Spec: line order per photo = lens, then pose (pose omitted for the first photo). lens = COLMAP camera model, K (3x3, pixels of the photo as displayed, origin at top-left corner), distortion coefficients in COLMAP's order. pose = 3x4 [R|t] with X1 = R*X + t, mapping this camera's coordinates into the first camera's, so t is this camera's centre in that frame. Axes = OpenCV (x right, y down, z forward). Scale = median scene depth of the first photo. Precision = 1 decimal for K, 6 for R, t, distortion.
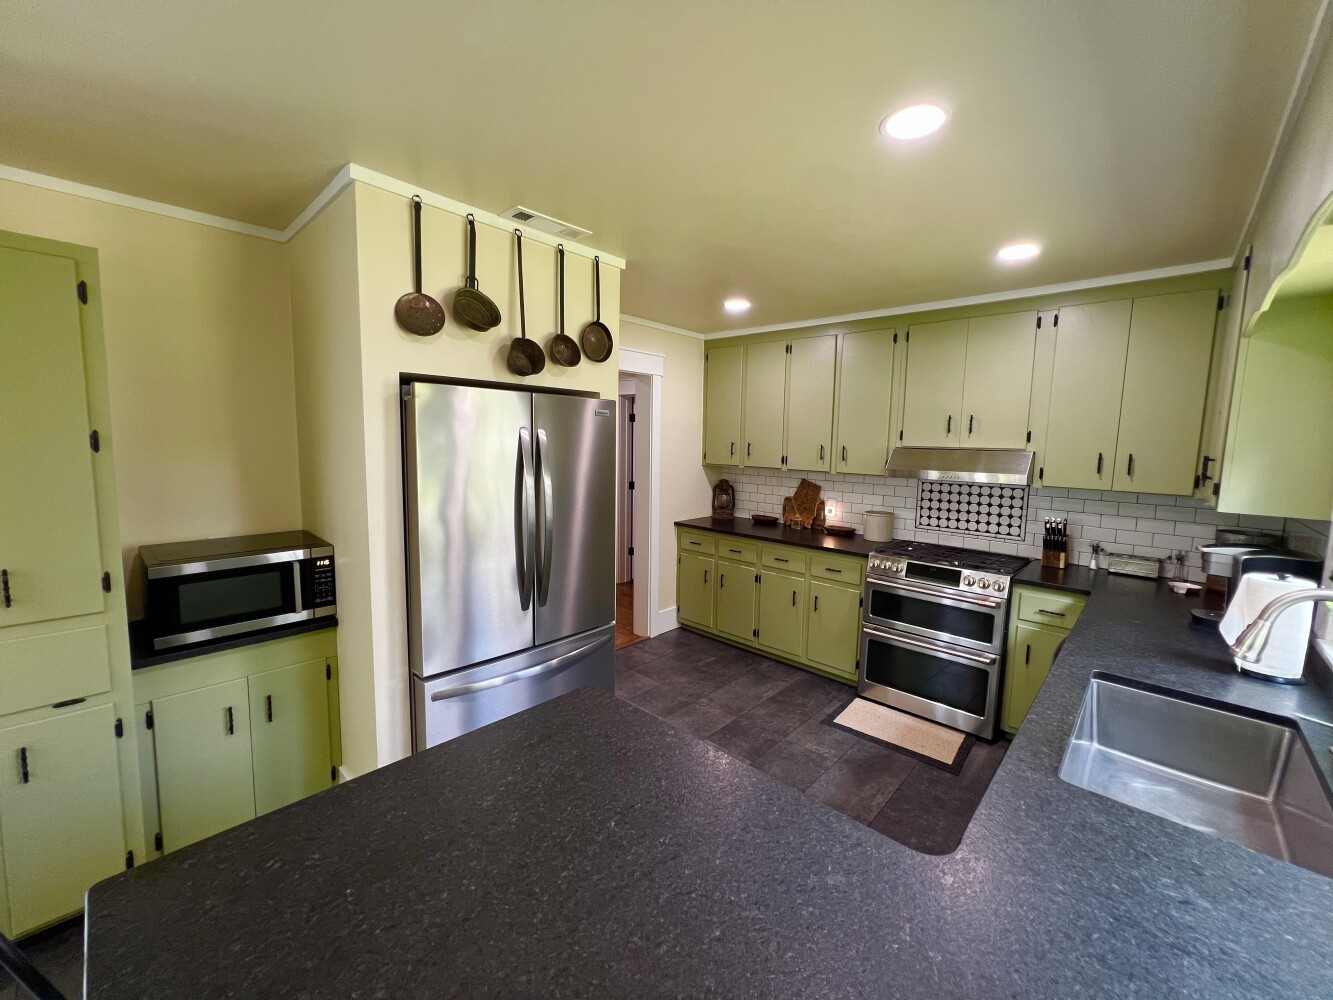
lens RADIAL K [[536.3, 0, 669.0], [0, 536.3, 492.7], [0, 0, 1]] dist [-0.000194, 0.000306]
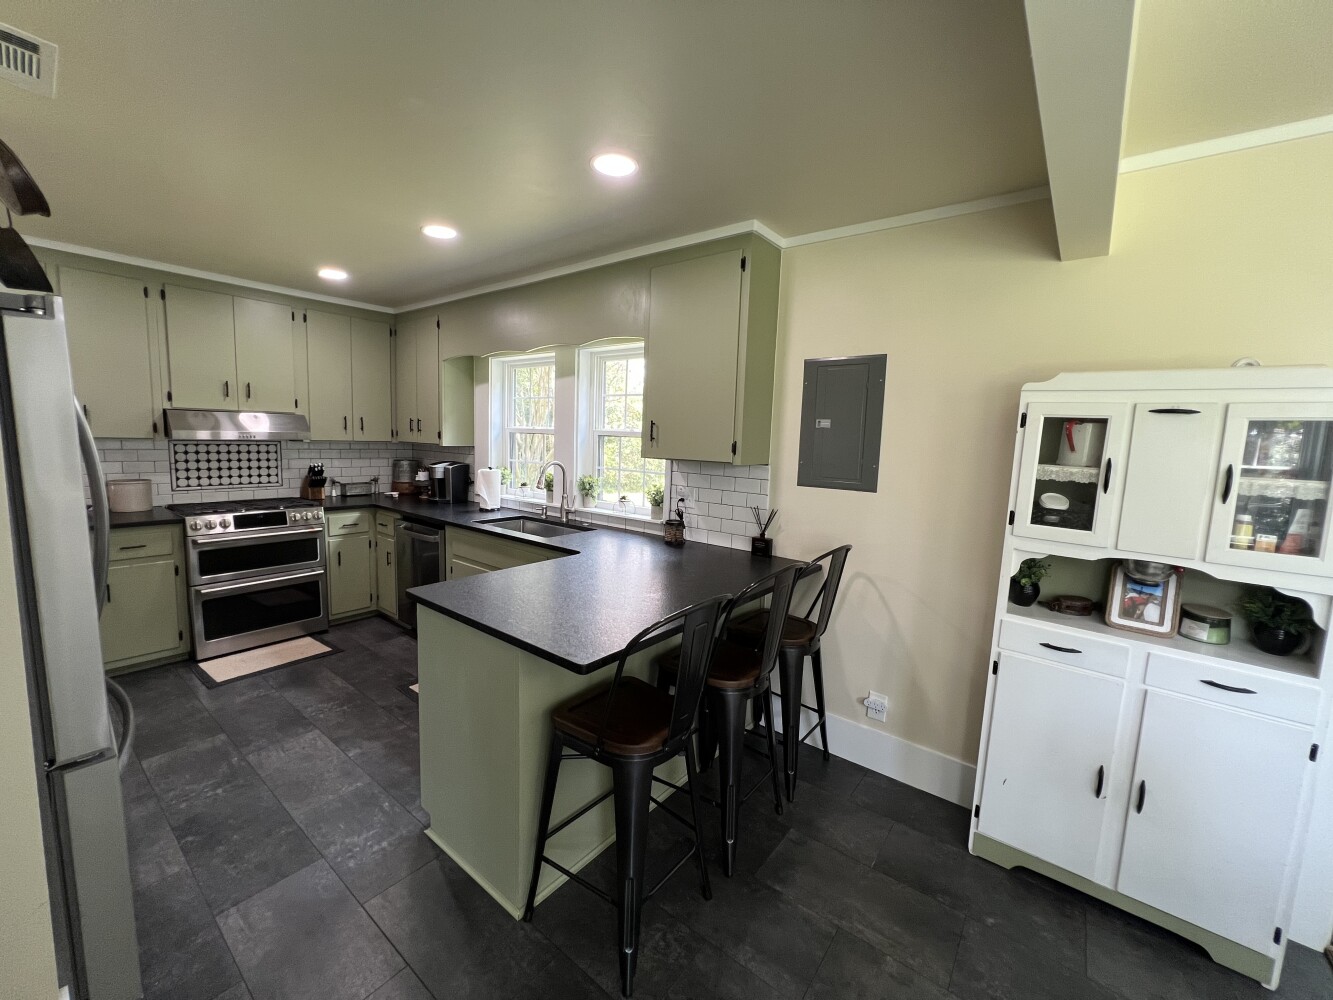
lens RADIAL K [[536.3, 0, 667.3], [0, 536.3, 498.6], [0, 0, 1]] dist [-0.000194, 0.000306]
pose [[-0.086292, -0.149361, 0.985010, -0.664890], [0.060993, 0.986051, 0.154863, -0.020453], [-0.994401, 0.073442, -0.075978, 0.191310]]
